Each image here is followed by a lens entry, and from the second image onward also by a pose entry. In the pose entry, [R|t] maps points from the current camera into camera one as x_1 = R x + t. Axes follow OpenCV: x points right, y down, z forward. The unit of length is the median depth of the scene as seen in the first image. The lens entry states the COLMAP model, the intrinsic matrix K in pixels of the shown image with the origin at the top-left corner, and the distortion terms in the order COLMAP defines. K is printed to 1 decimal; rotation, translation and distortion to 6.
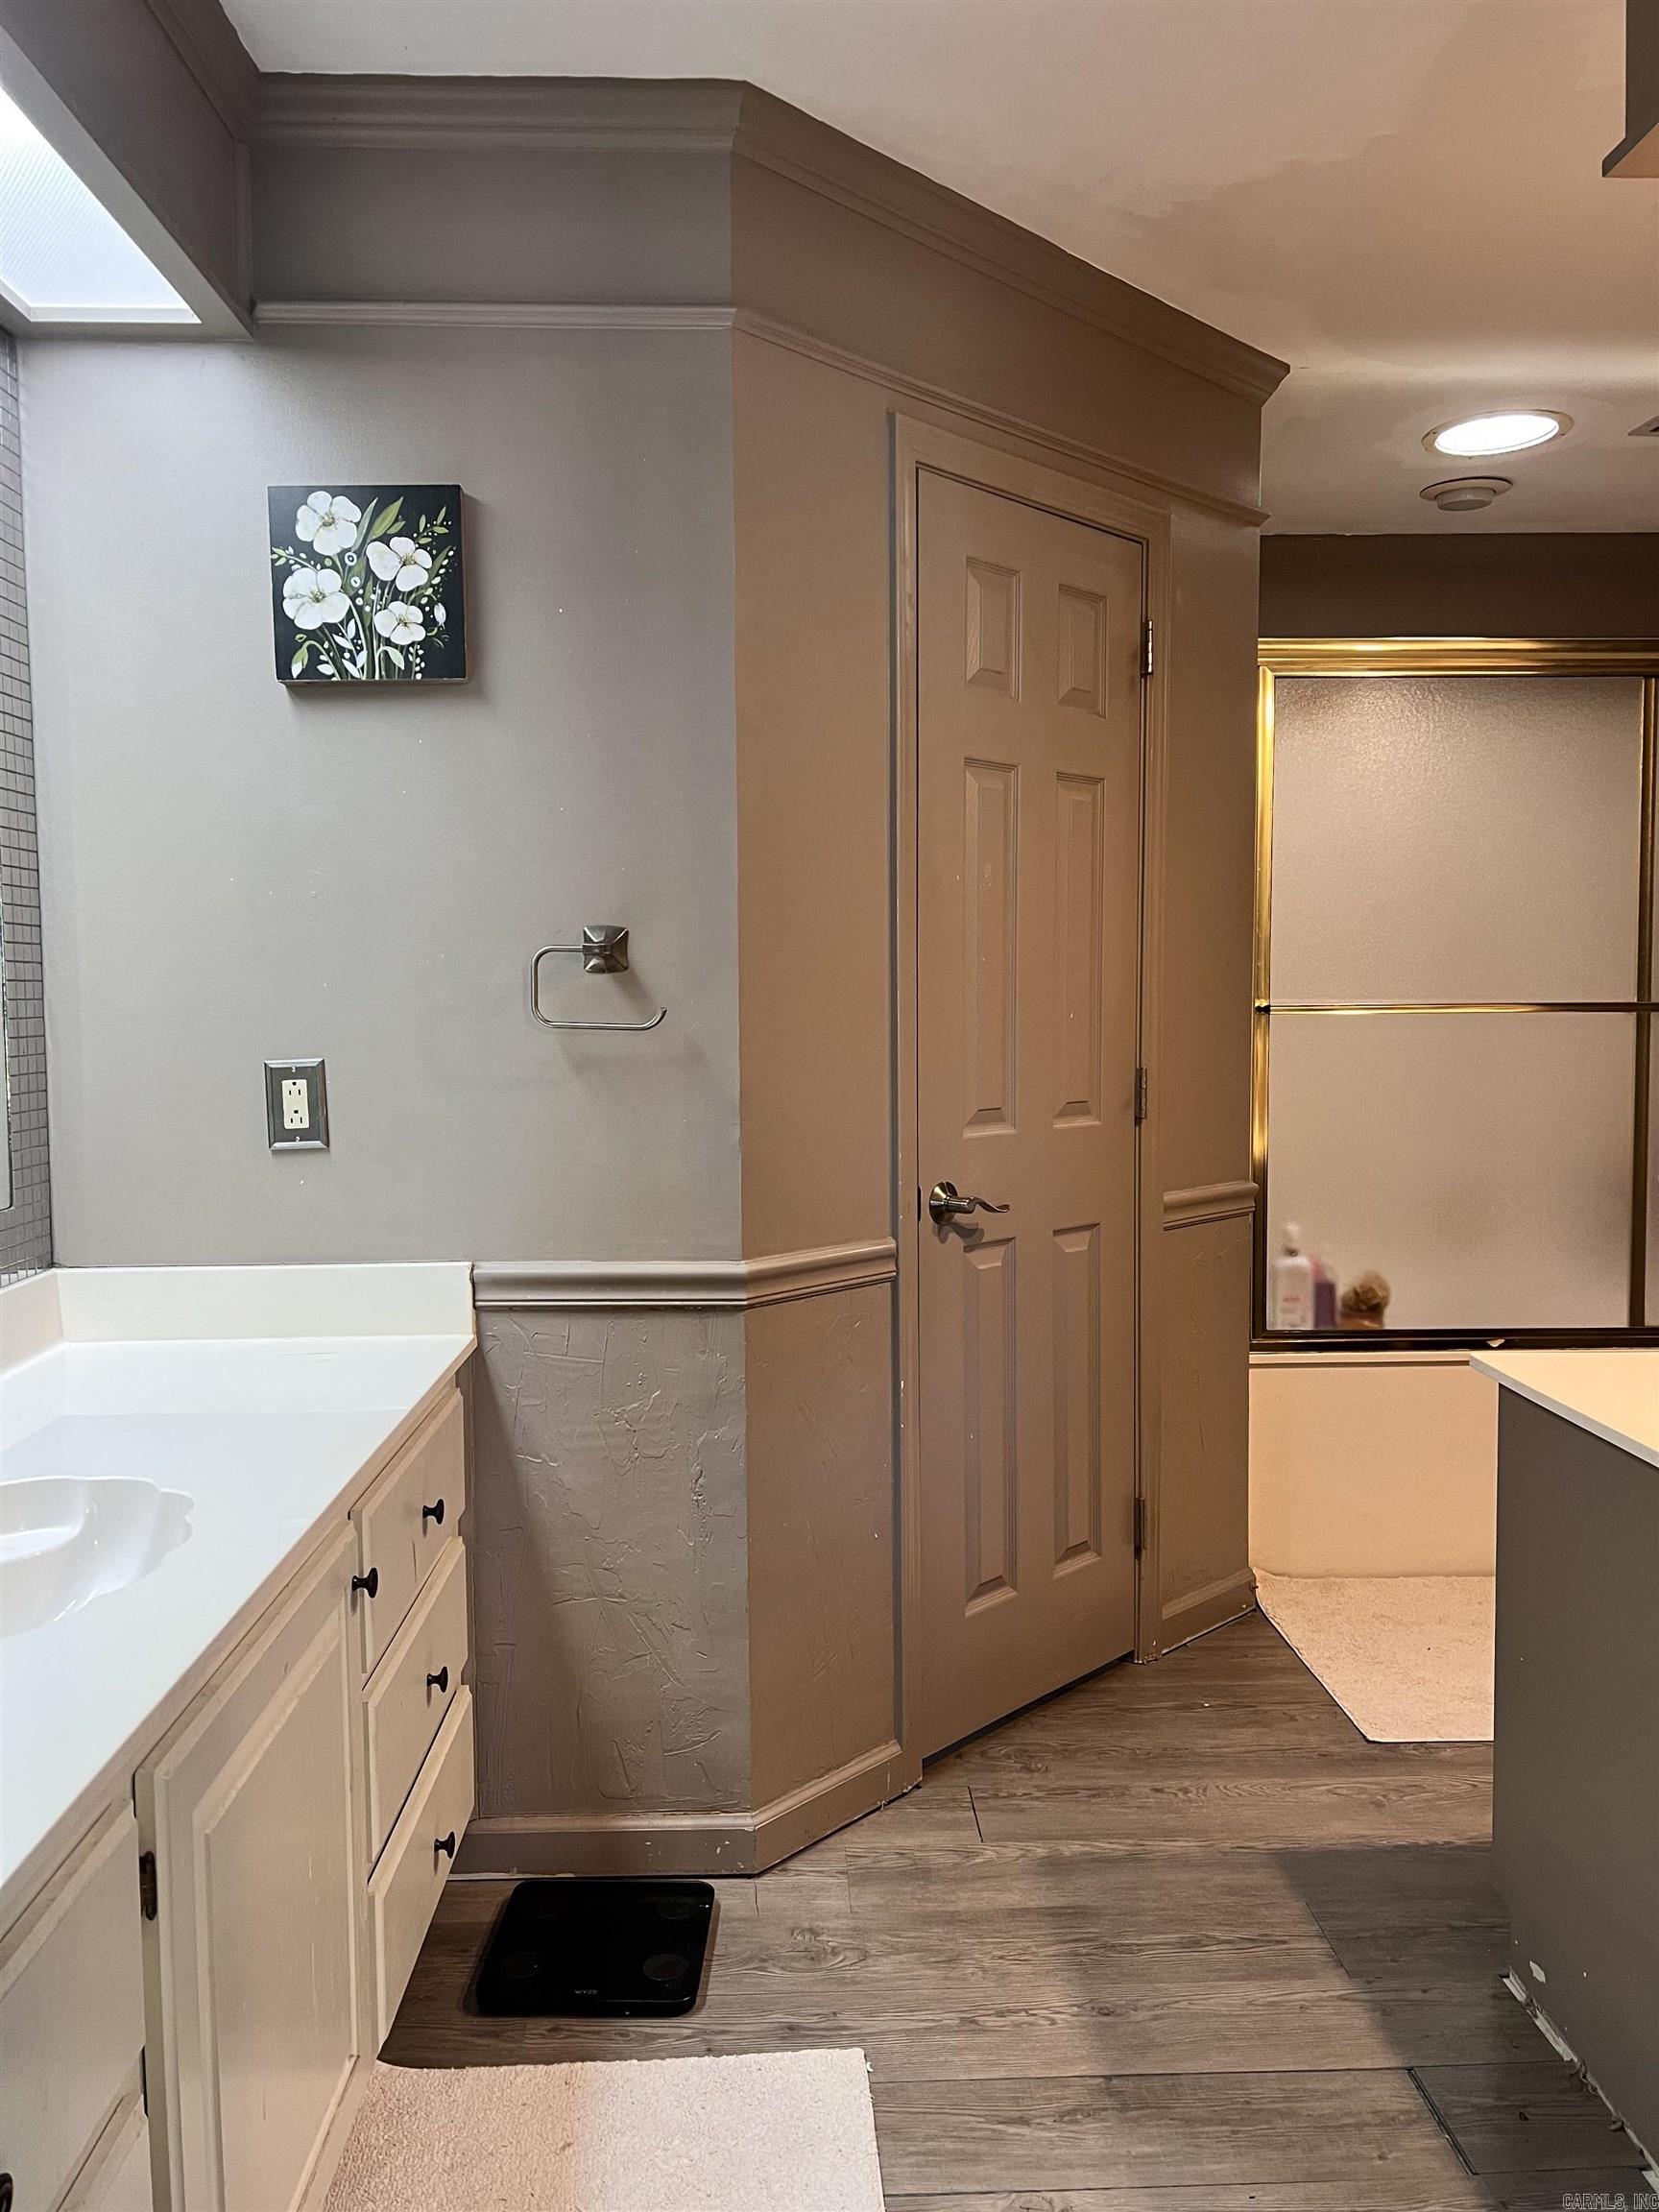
lens RADIAL K [[1659.0, 0, 829.5], [0, 1659.0, 1106.0], [0, 0, 1]] dist [0.144626, -0.171867]
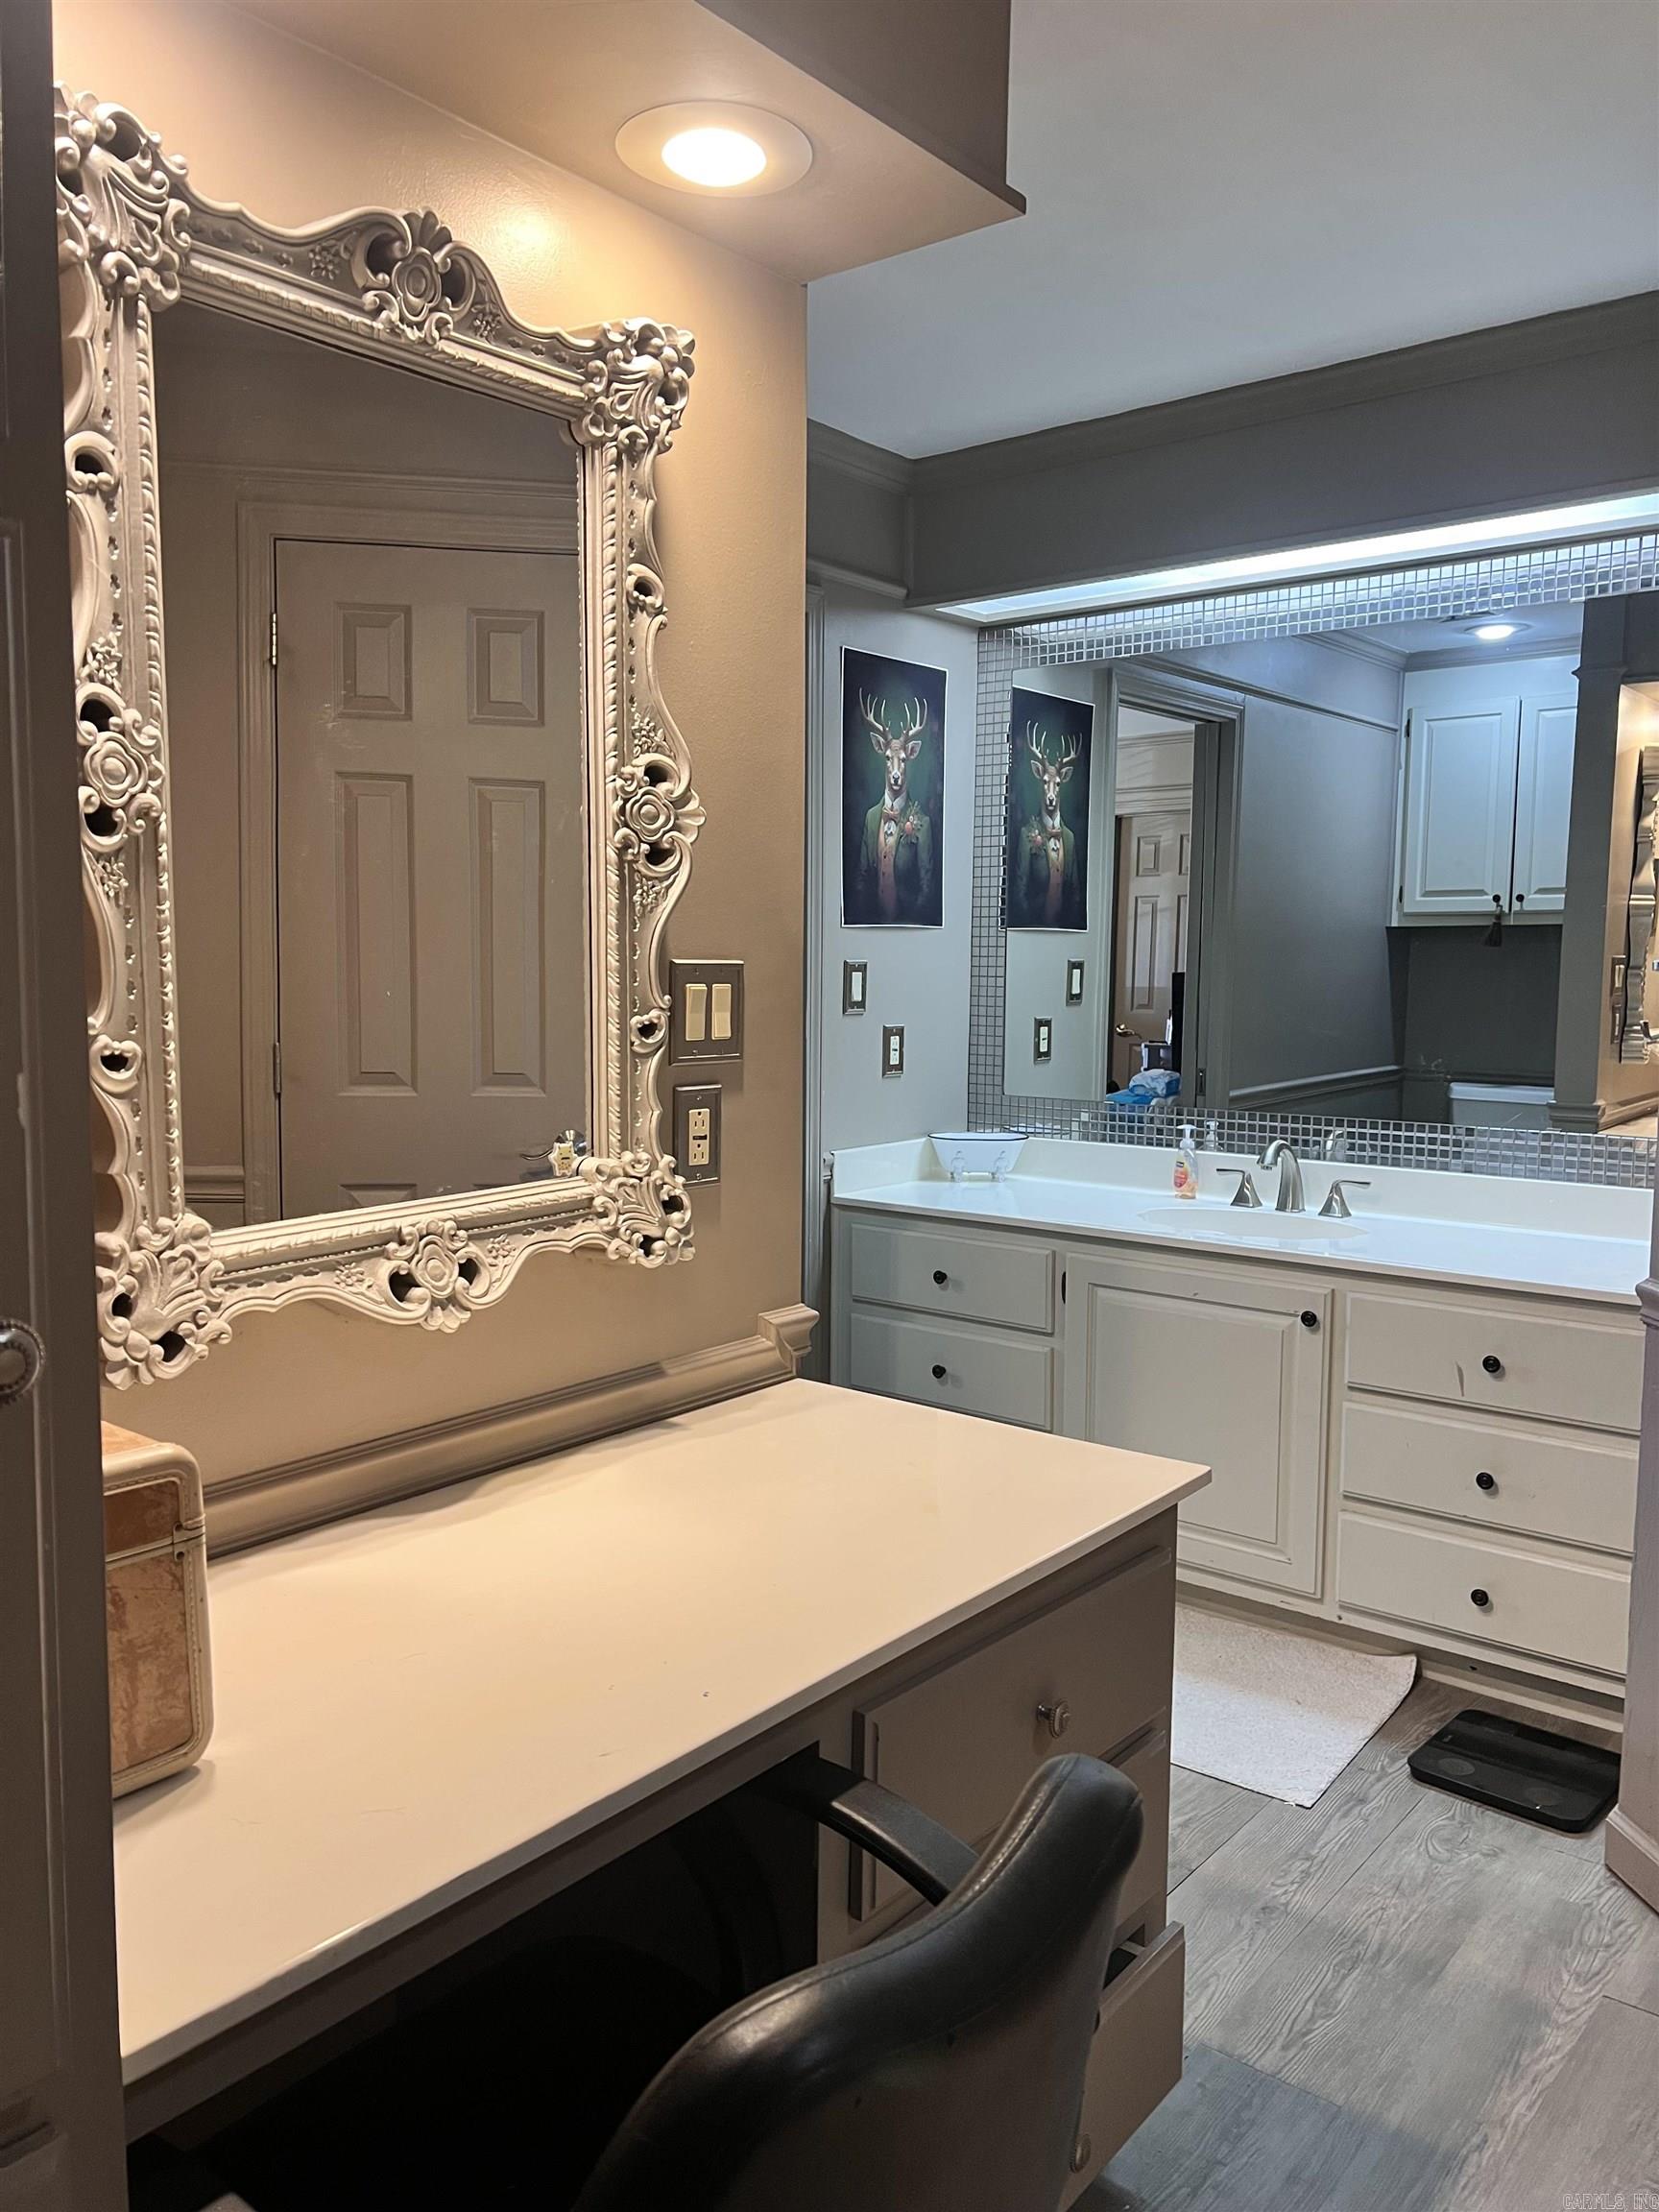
lens RADIAL K [[1659.0, 0, 829.5], [0, 1659.0, 1106.0], [0, 0, 1]] dist [0.144626, -0.171867]
pose [[-0.659672, 0.072890, -0.748010, 1.021934], [-0.044324, 0.989780, 0.135539, -0.126791], [0.750245, 0.122566, -0.649700, 1.269888]]
